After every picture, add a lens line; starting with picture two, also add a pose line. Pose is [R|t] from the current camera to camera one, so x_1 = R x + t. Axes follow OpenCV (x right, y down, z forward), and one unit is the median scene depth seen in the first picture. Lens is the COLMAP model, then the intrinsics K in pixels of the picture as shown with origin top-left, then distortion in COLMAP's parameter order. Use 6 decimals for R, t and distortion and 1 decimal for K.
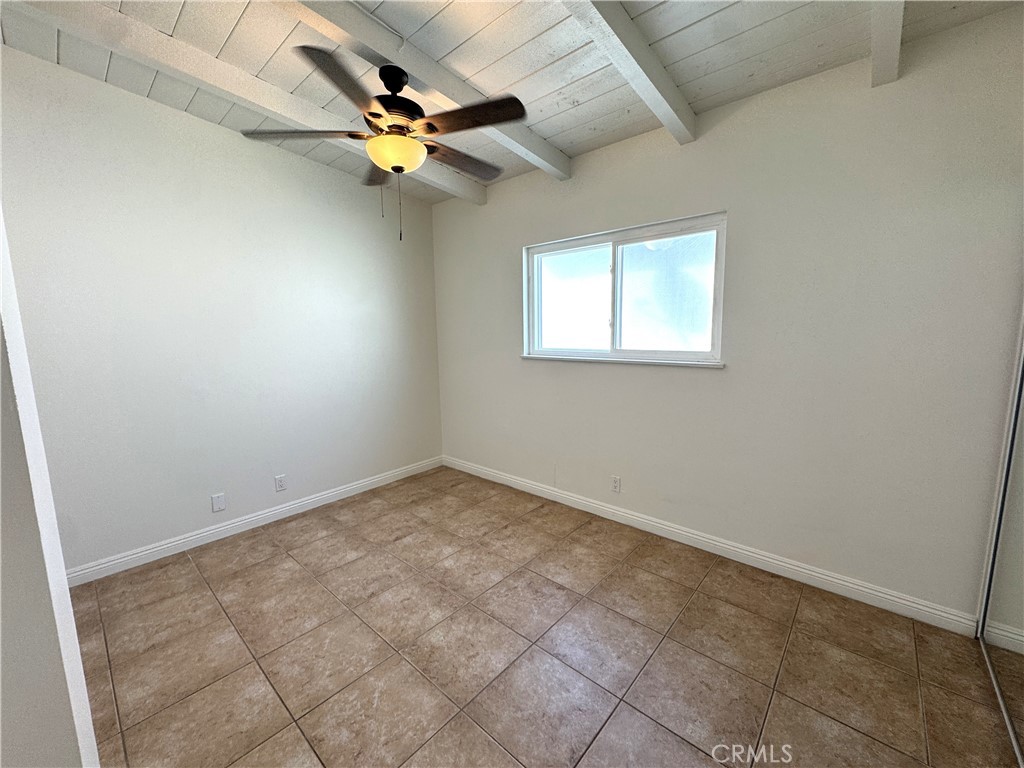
lens RADIAL K [[411.2, 0, 512.0], [0, 411.2, 384.0], [0, 0, 1]] dist [-0.002536, -0.000457]
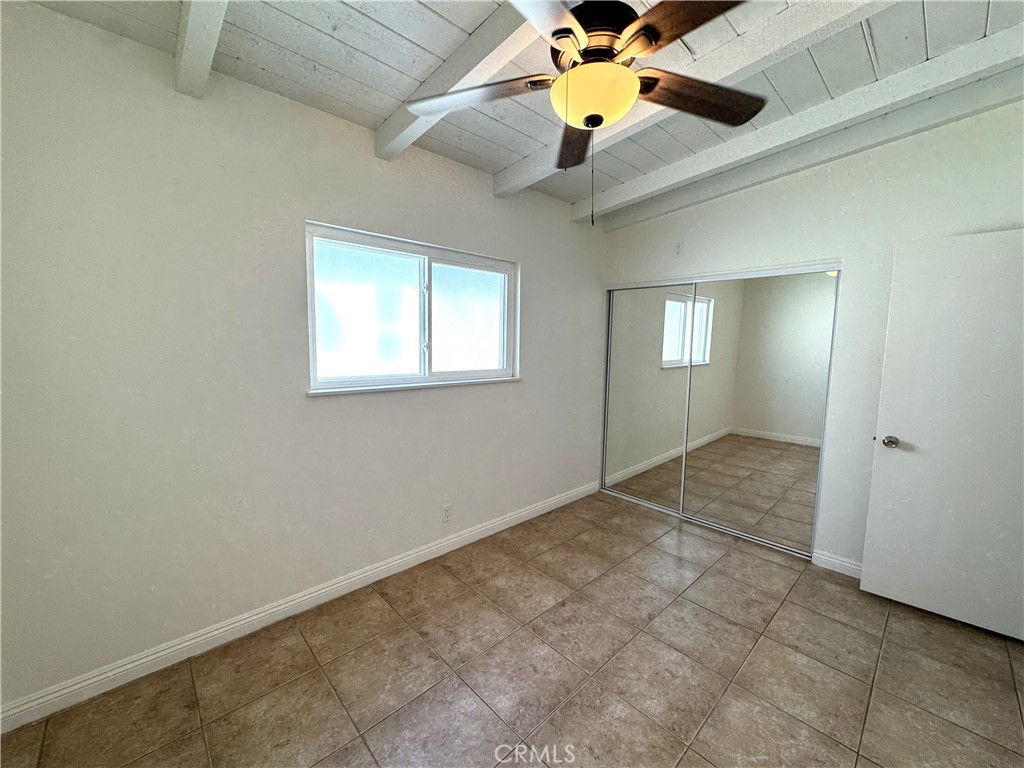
lens RADIAL K [[411.2, 0, 512.0], [0, 411.2, 384.0], [0, 0, 1]] dist [-0.002536, -0.000457]
pose [[0.083506, -0.086874, 0.992713, -0.730041], [0.118494, 0.989990, 0.076668, -0.119958], [-0.989437, 0.111228, 0.092964, 0.819632]]
